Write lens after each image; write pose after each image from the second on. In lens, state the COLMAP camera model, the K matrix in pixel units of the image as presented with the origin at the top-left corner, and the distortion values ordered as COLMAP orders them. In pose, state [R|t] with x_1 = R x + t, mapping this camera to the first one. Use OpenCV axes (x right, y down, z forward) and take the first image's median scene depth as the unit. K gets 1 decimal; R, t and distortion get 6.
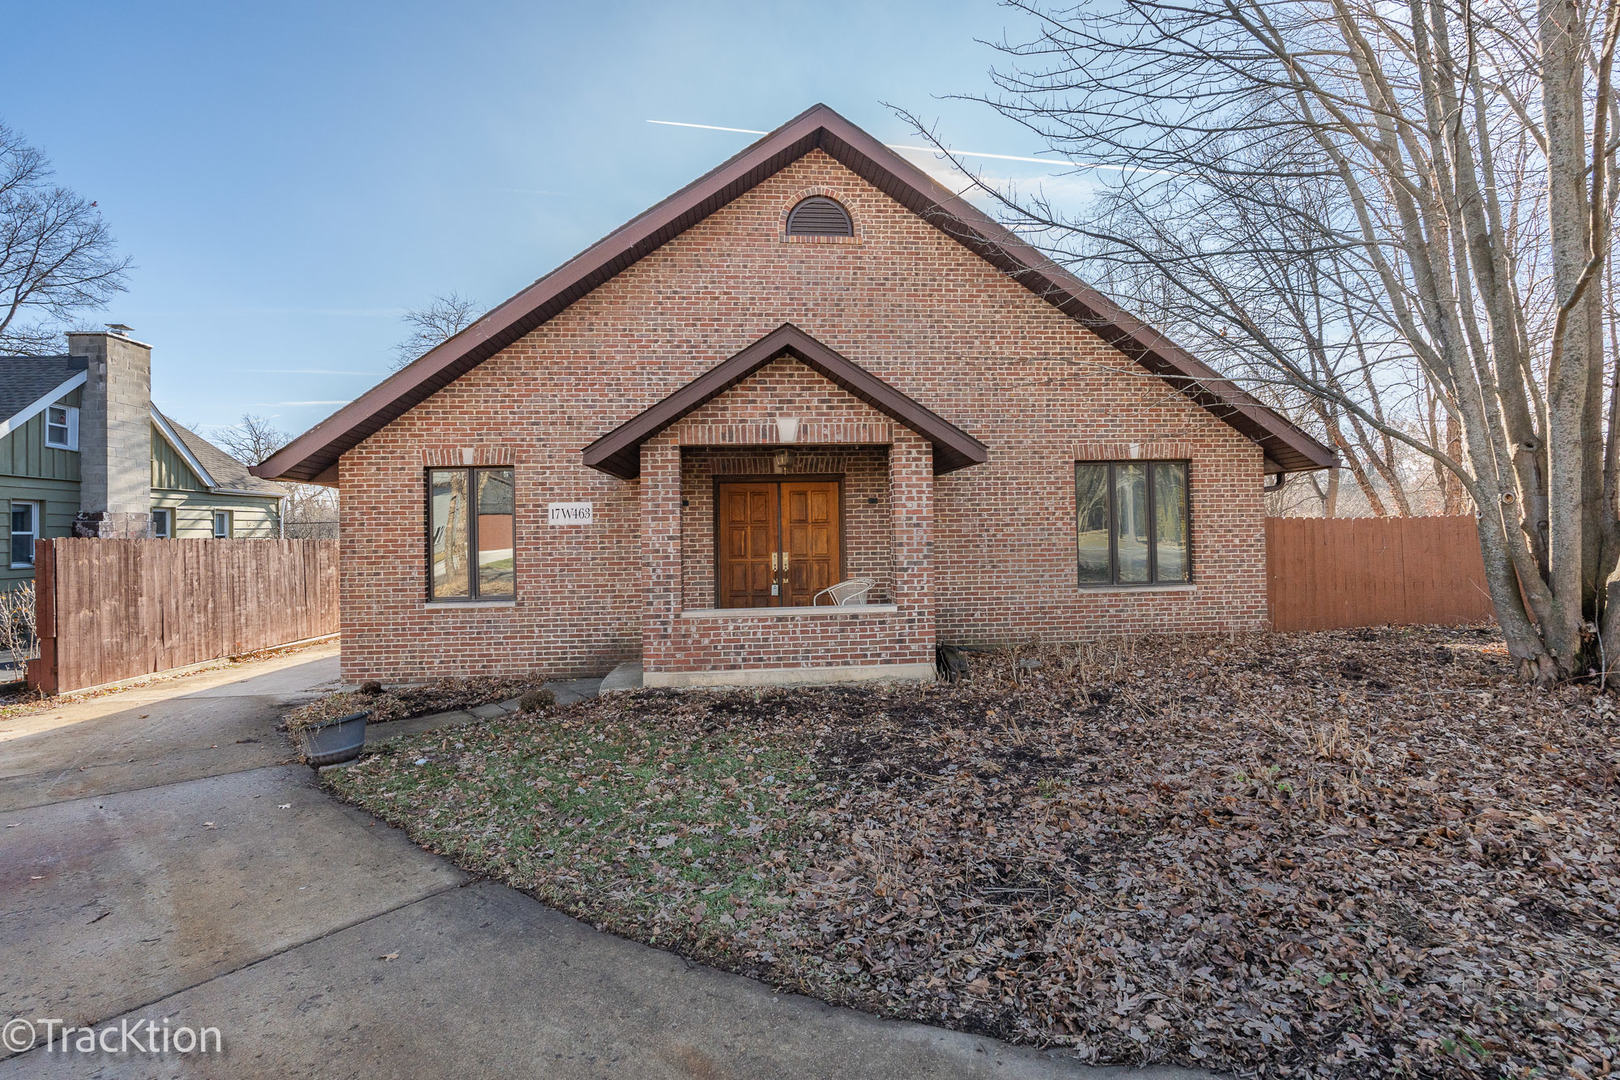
lens RADIAL K [[689.6, 0, 810.5], [0, 689.6, 519.7], [0, 0, 1]] dist [-0.001067, -0.000092]
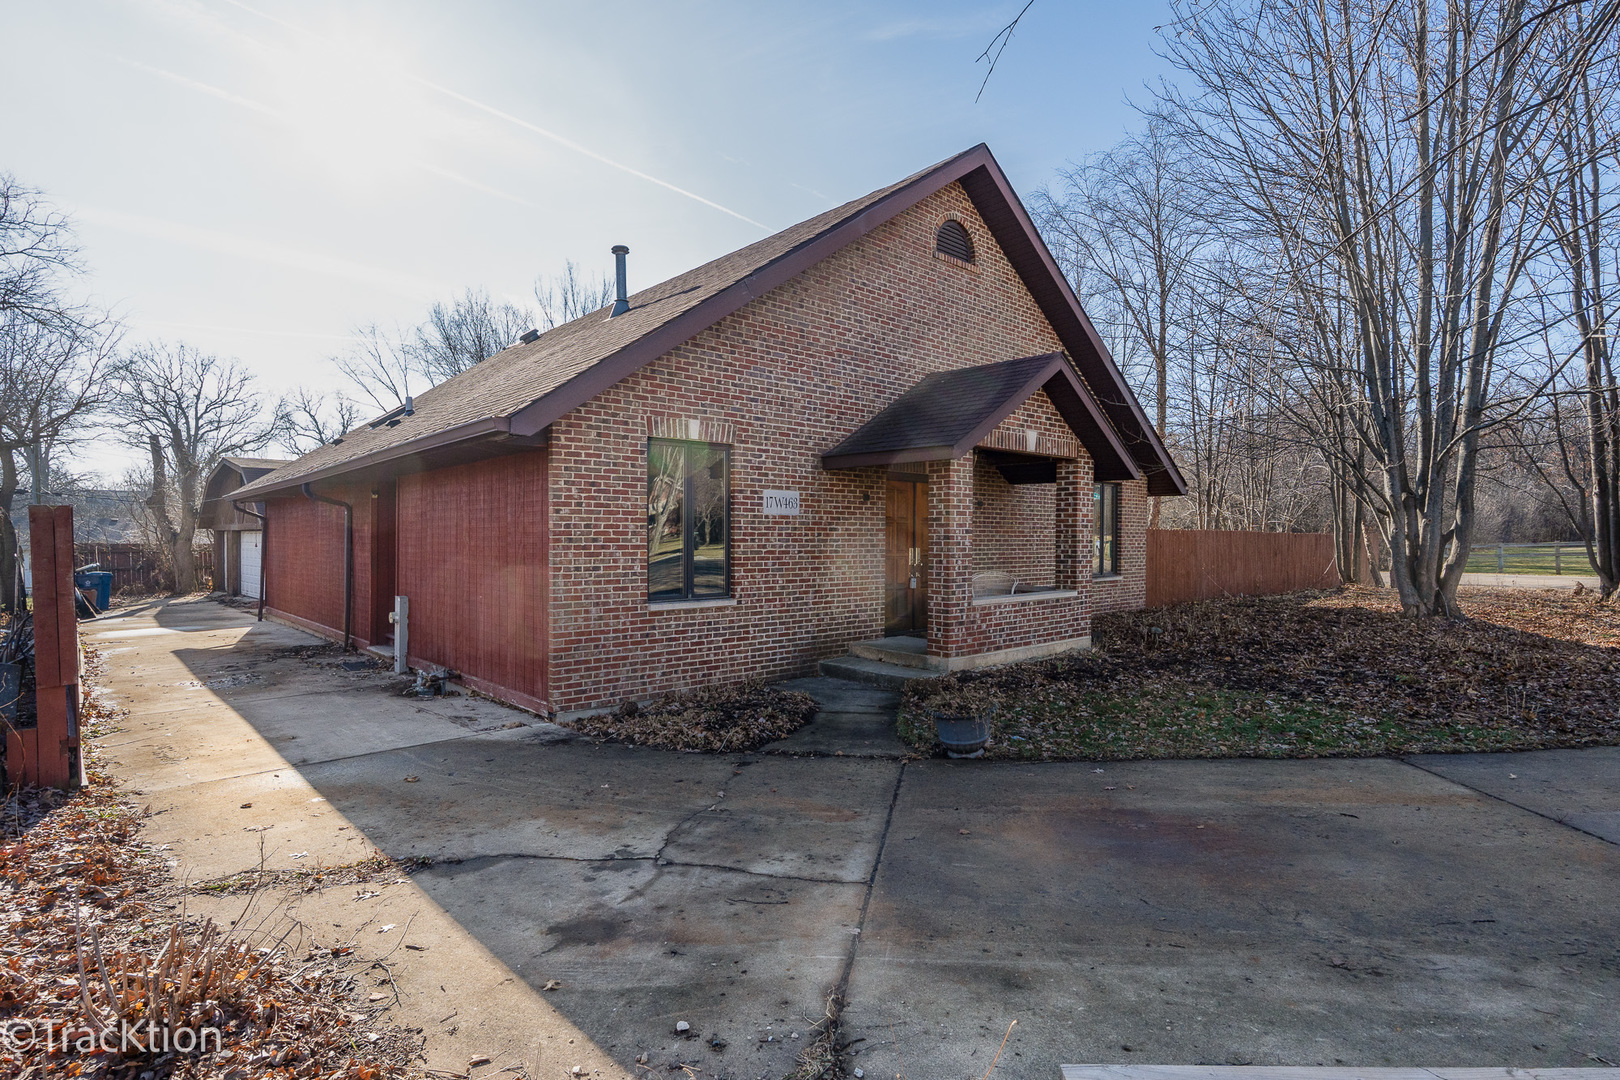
lens RADIAL K [[757.9, 0, 810.0], [0, 757.9, 540.0], [0, 0, 1]] dist [0.000338, 0.000032]
pose [[0.810893, 0.018162, 0.584913, -0.922587], [-0.031934, 0.999402, 0.013239, 0.026852], [-0.584322, -0.029414, 0.810988, 0.157365]]
